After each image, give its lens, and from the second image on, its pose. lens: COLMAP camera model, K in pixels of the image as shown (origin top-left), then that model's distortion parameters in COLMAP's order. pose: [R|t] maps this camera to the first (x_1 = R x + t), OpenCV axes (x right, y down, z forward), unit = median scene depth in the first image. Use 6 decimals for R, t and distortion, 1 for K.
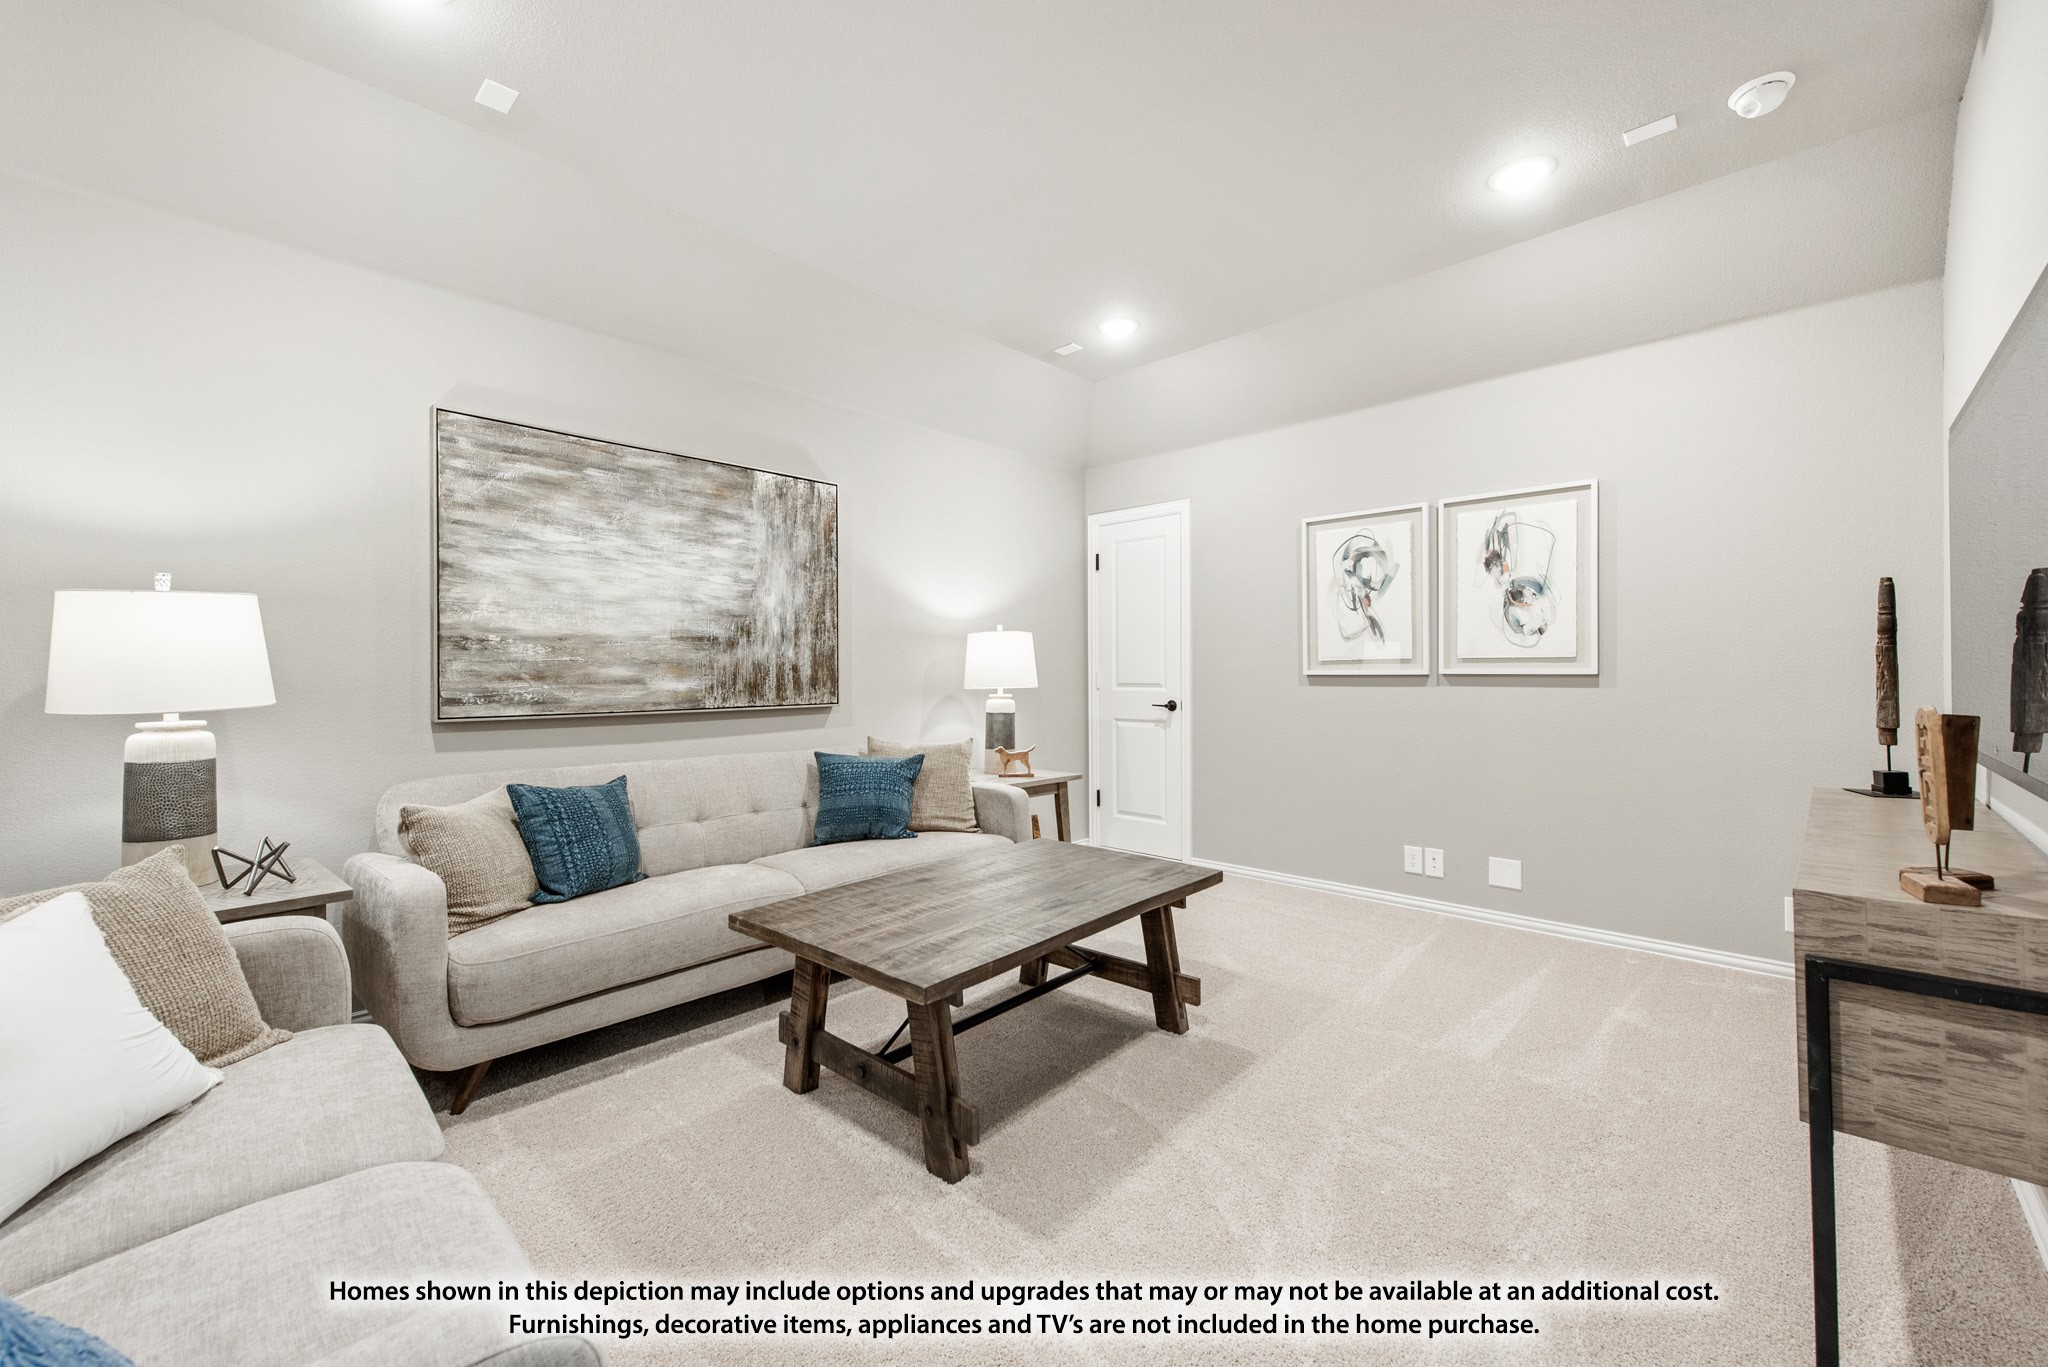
lens RADIAL K [[829.1, 0, 1021.0], [0, 829.1, 674.6], [0, 0, 1]] dist [0.004774, -0.002181]
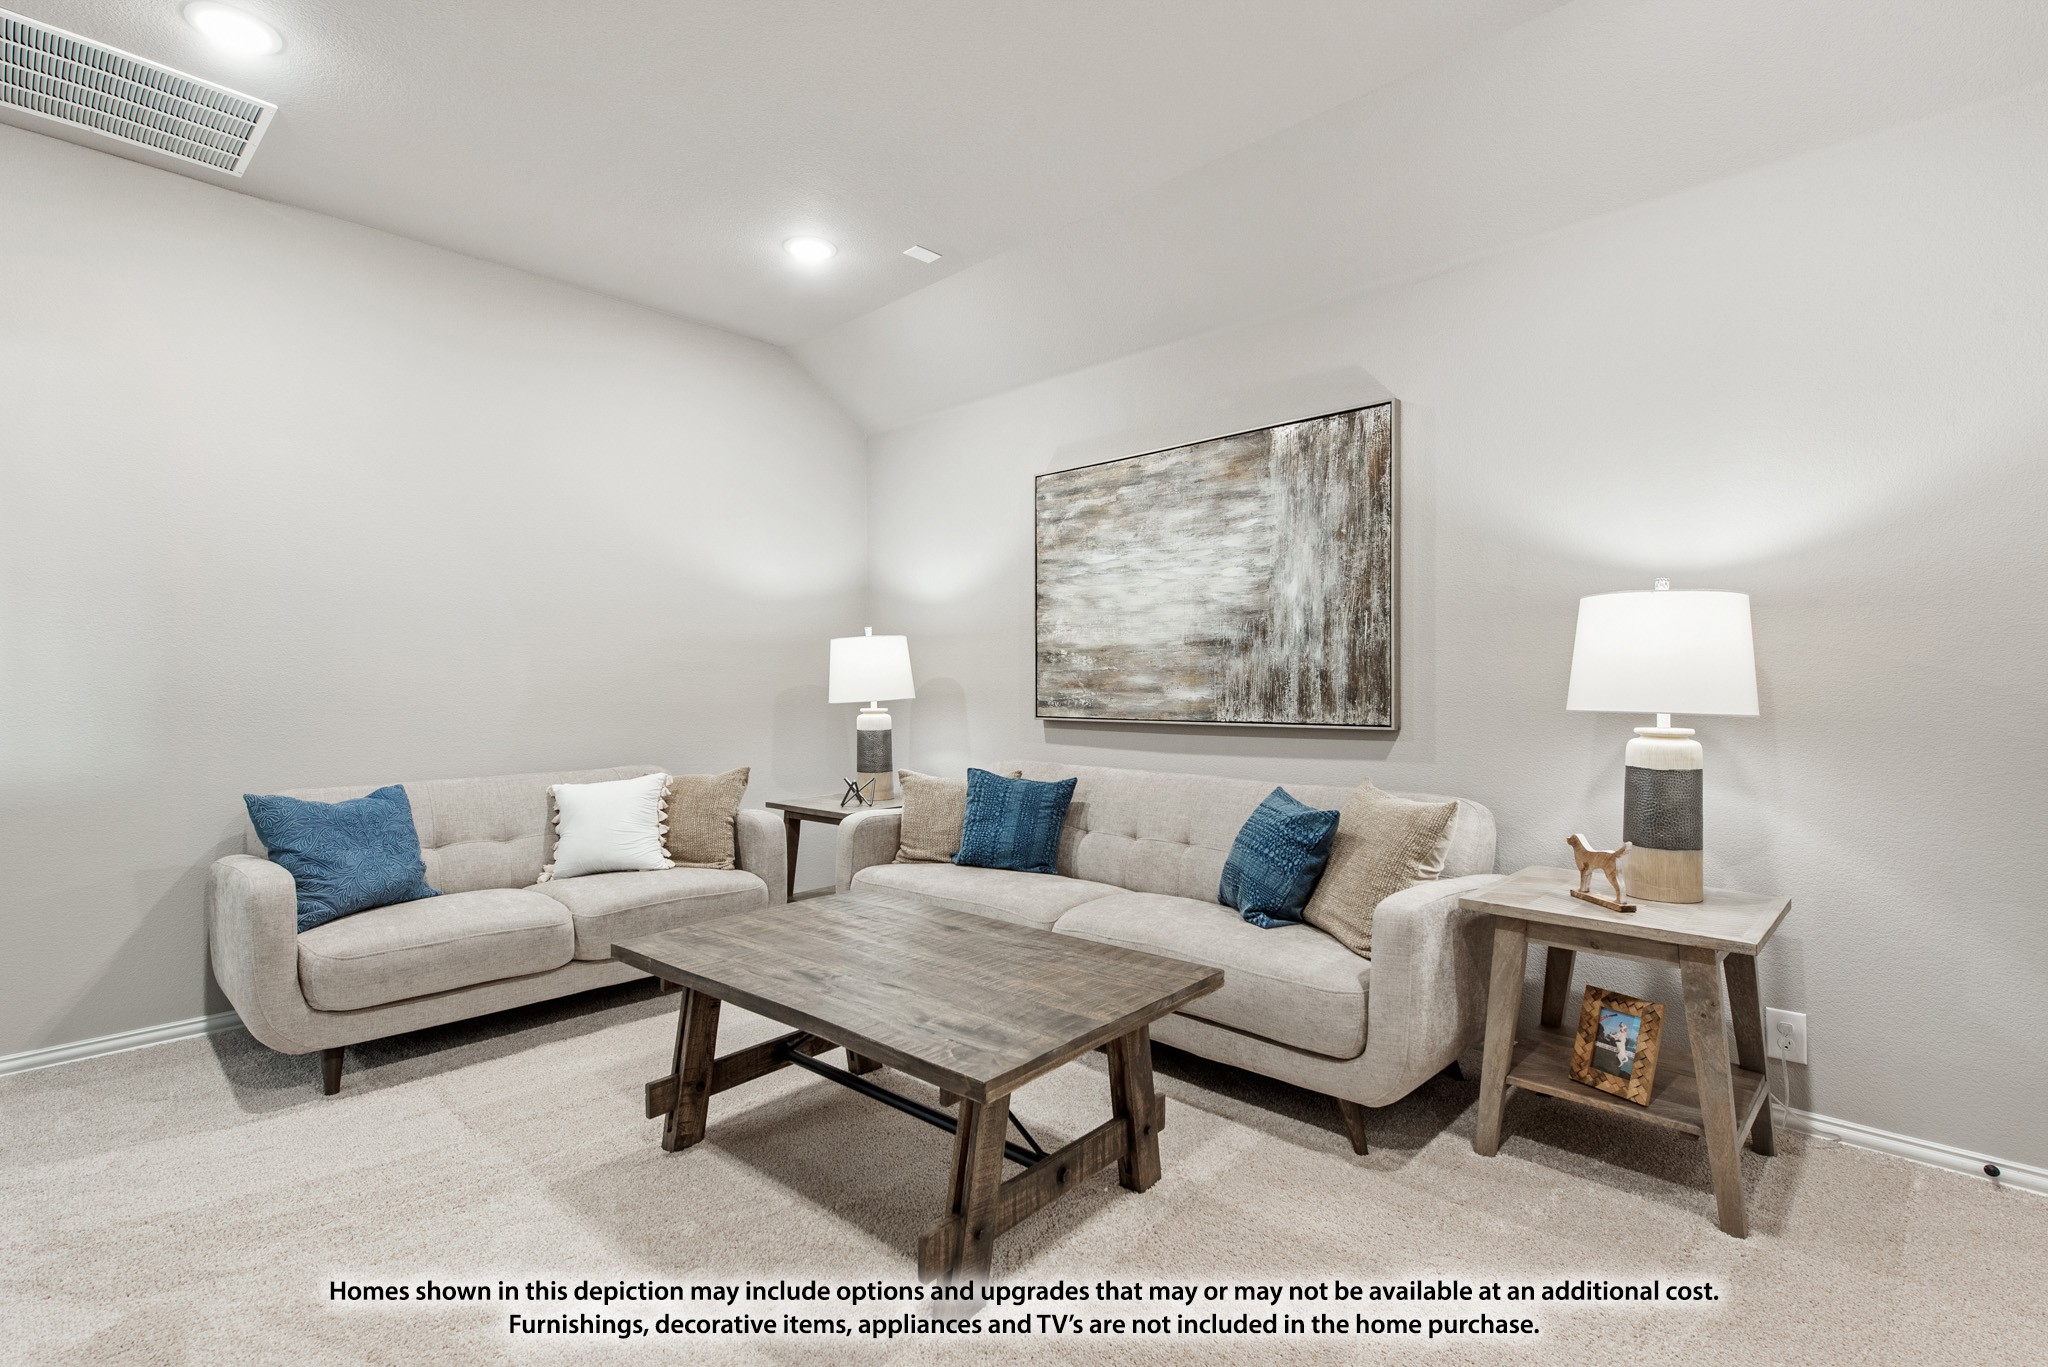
lens RADIAL K [[933.7, 0, 1012.2], [0, 933.7, 692.5], [0, 0, 1]] dist [0.004322, -0.001782]
pose [[-0.001416, 0.011837, -0.999929, 0.595369], [-0.001317, 0.999929, 0.011839, -0.001345], [0.999998, 0.001334, -0.001401, 0.764165]]
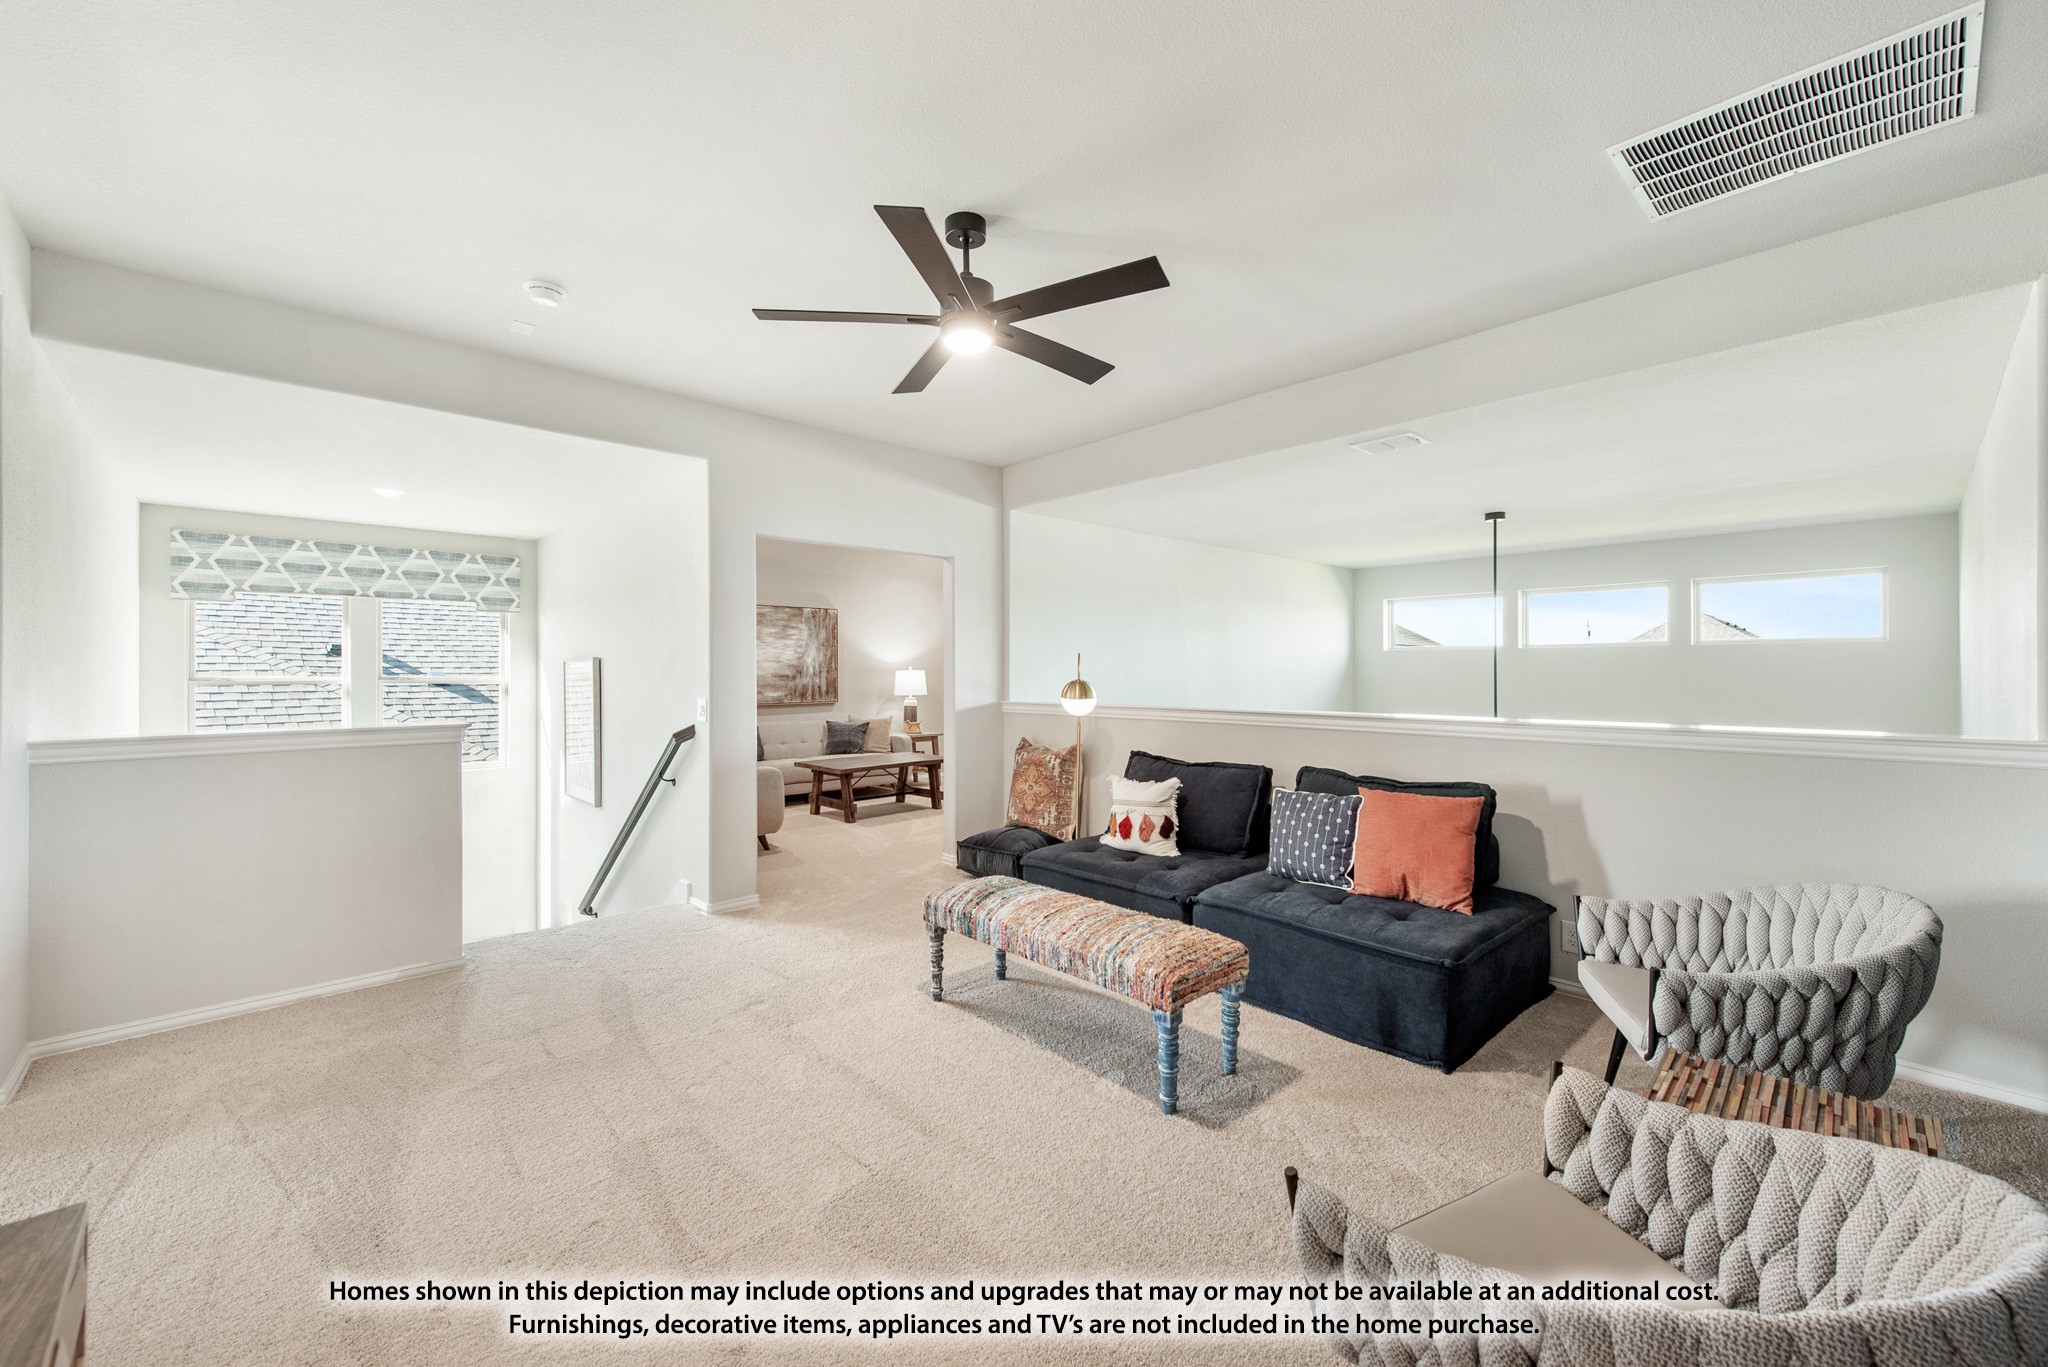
lens RADIAL K [[829.1, 0, 1011.2], [0, 829.1, 684.0], [0, 0, 1]] dist [0.004774, -0.002181]
pose [[0.997655, 0.004489, -0.068296, 0.482762], [-0.003514, 0.999890, 0.014380, -0.056552], [0.068353, -0.014106, 0.997561, -1.471802]]
